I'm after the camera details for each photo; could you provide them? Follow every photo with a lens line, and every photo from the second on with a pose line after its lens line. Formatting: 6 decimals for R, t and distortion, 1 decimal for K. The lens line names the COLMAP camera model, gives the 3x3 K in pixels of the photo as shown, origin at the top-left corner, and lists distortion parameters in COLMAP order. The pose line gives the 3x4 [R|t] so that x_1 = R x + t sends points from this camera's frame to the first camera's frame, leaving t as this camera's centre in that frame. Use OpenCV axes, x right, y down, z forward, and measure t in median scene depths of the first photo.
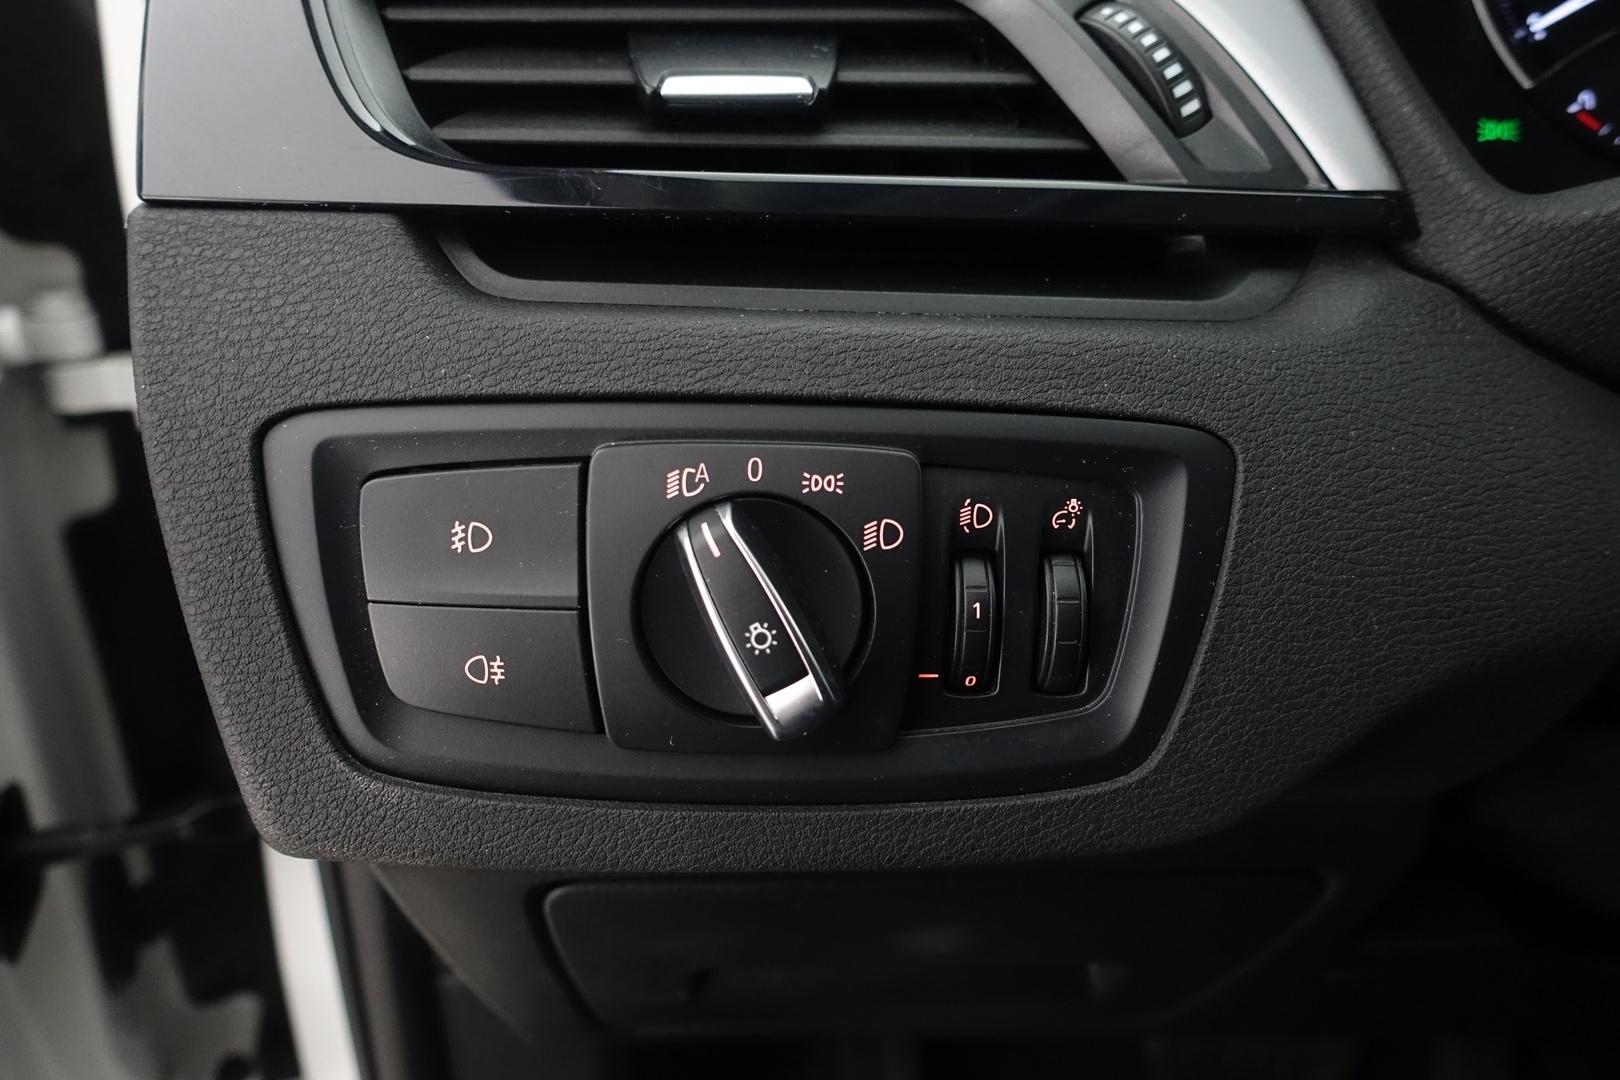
lens RADIAL K [[1108.4, 0, 812.8], [0, 1108.4, 519.4], [0, 0, 1]] dist [0.002829, 0.005119]
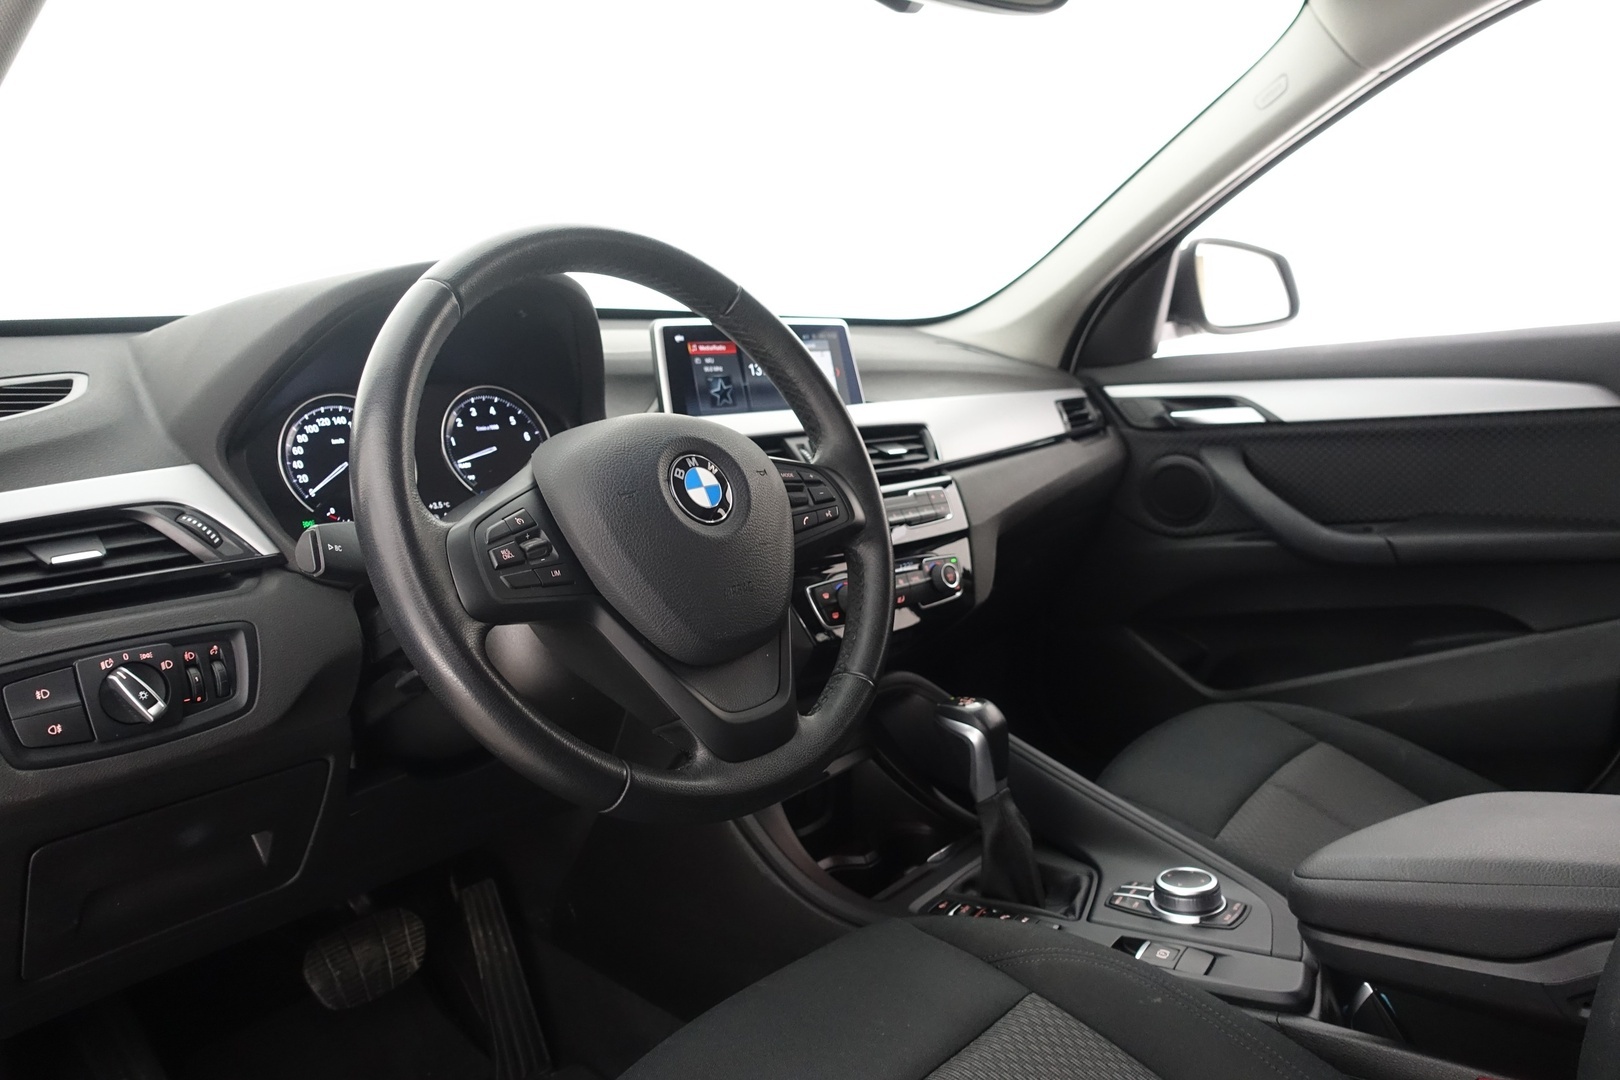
lens RADIAL K [[1108.4, 0, 812.8], [0, 1108.4, 519.4], [0, 0, 1]] dist [0.002829, 0.005119]
pose [[0.645091, -0.151403, 0.748956, -1.243732], [0.313090, 0.946487, -0.078337, 0.516490], [-0.697017, 0.285025, 0.657973, -3.102035]]
